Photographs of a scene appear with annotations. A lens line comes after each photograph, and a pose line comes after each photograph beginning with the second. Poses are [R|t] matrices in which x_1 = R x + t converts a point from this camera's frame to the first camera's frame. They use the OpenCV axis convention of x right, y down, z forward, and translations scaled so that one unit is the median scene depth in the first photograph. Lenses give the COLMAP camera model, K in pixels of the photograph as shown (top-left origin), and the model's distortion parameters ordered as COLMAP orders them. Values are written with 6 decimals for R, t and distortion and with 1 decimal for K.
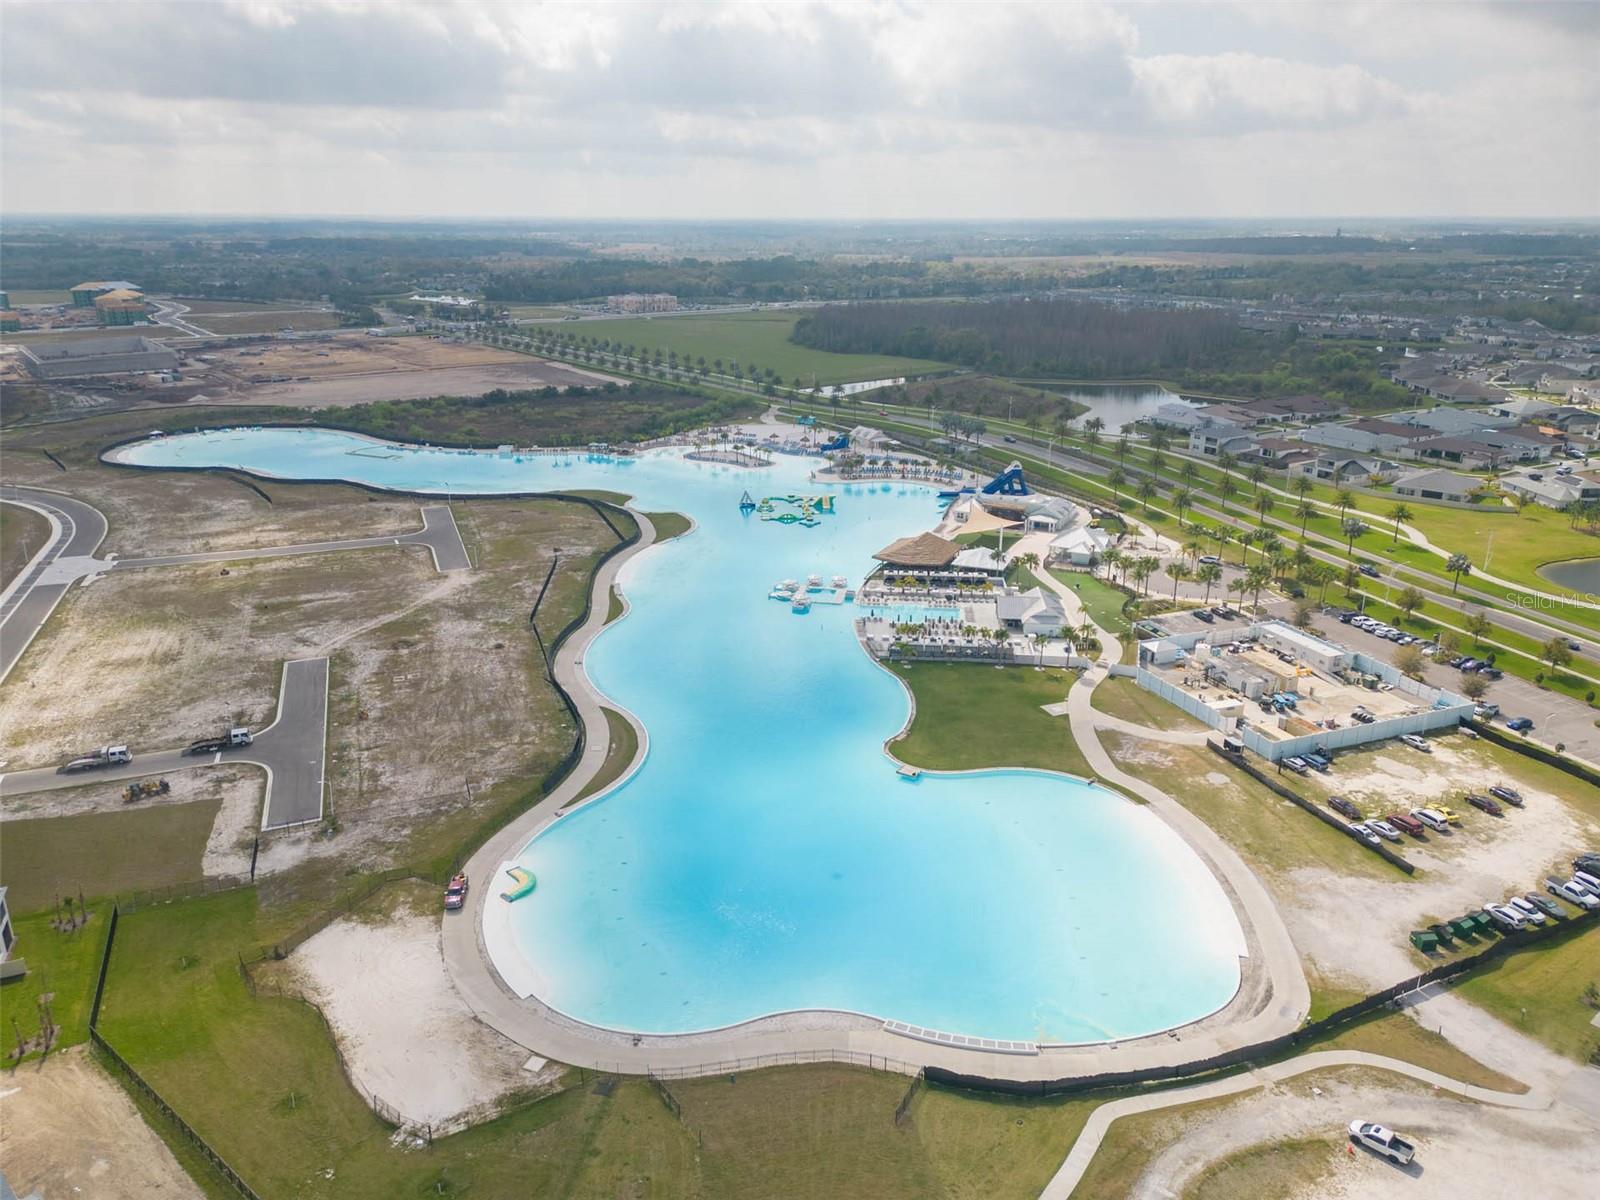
lens RADIAL K [[1118.0, 0, 798.5], [0, 1118.0, 593.0], [0, 0, 1]] dist [0.083042, -0.084886]
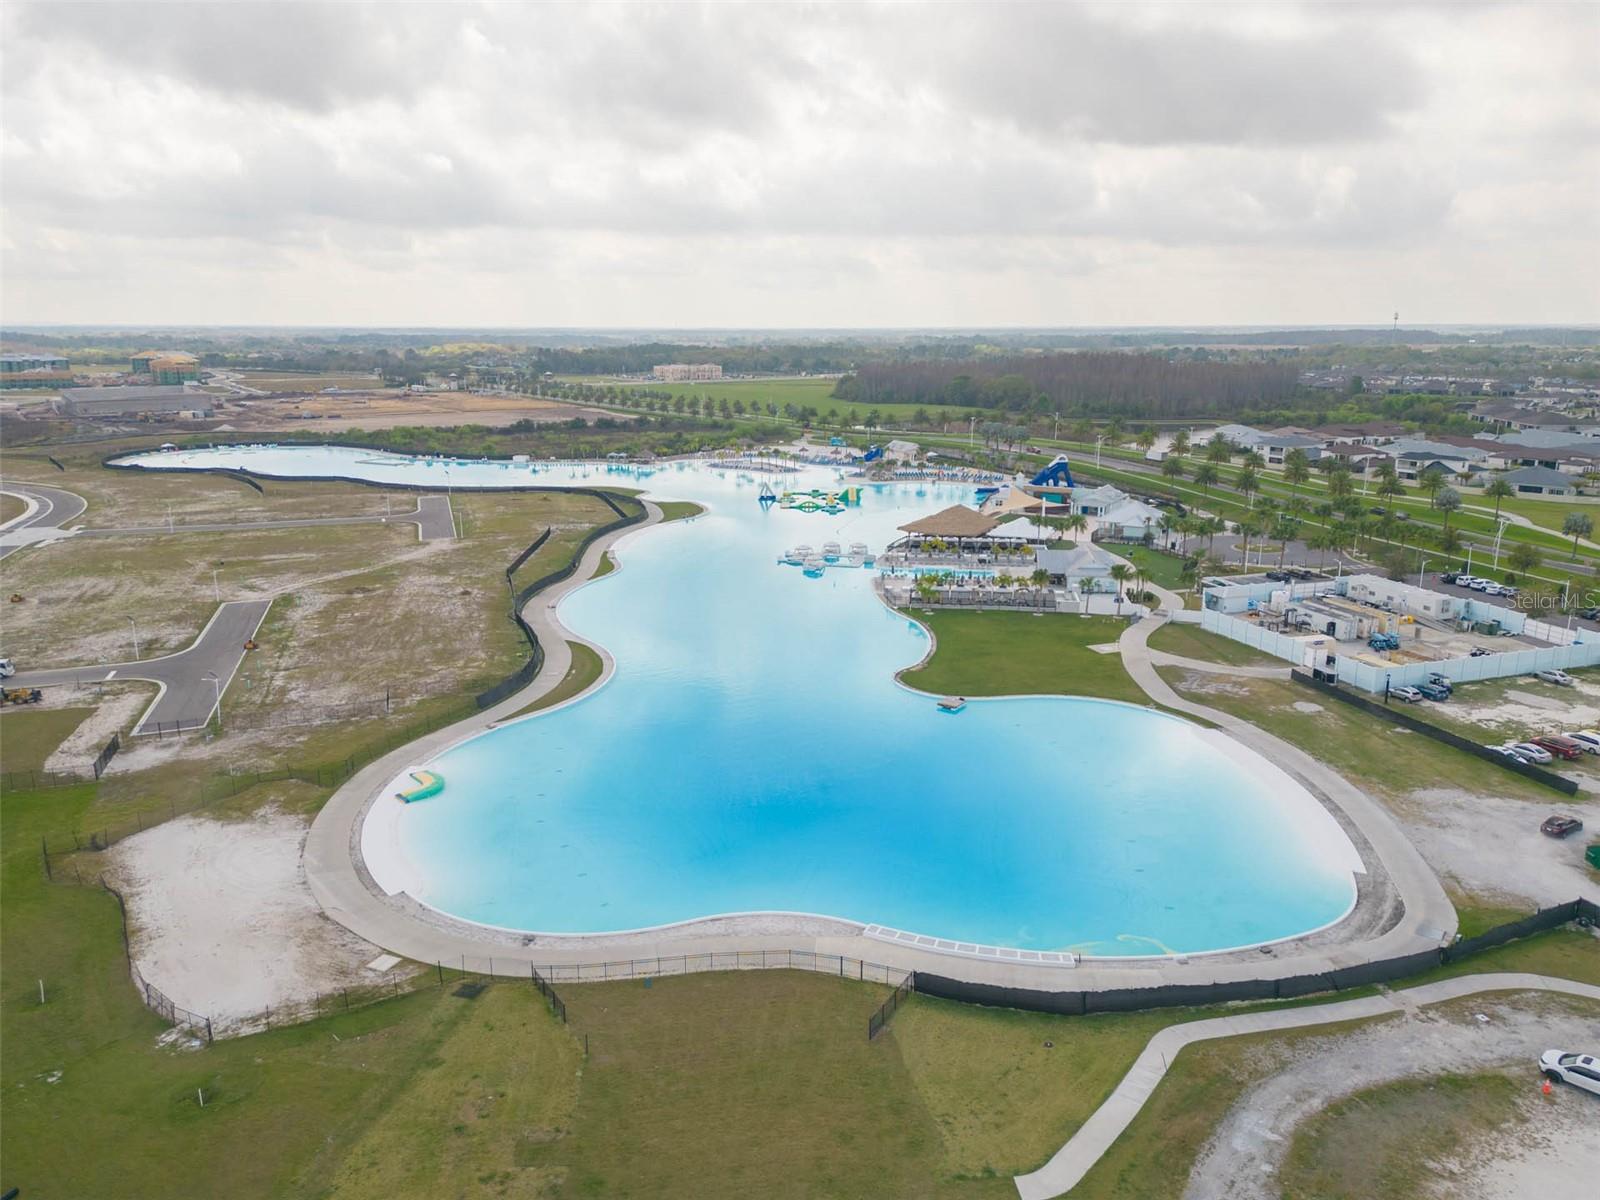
lens RADIAL K [[1118.0, 0, 798.5], [0, 1118.0, 593.0], [0, 0, 1]] dist [0.083042, -0.084886]
pose [[0.998923, 0.007962, -0.045711, 0.030220], [-0.012020, 0.995941, -0.089197, 0.107849], [0.044815, 0.089650, 0.994965, 0.117480]]
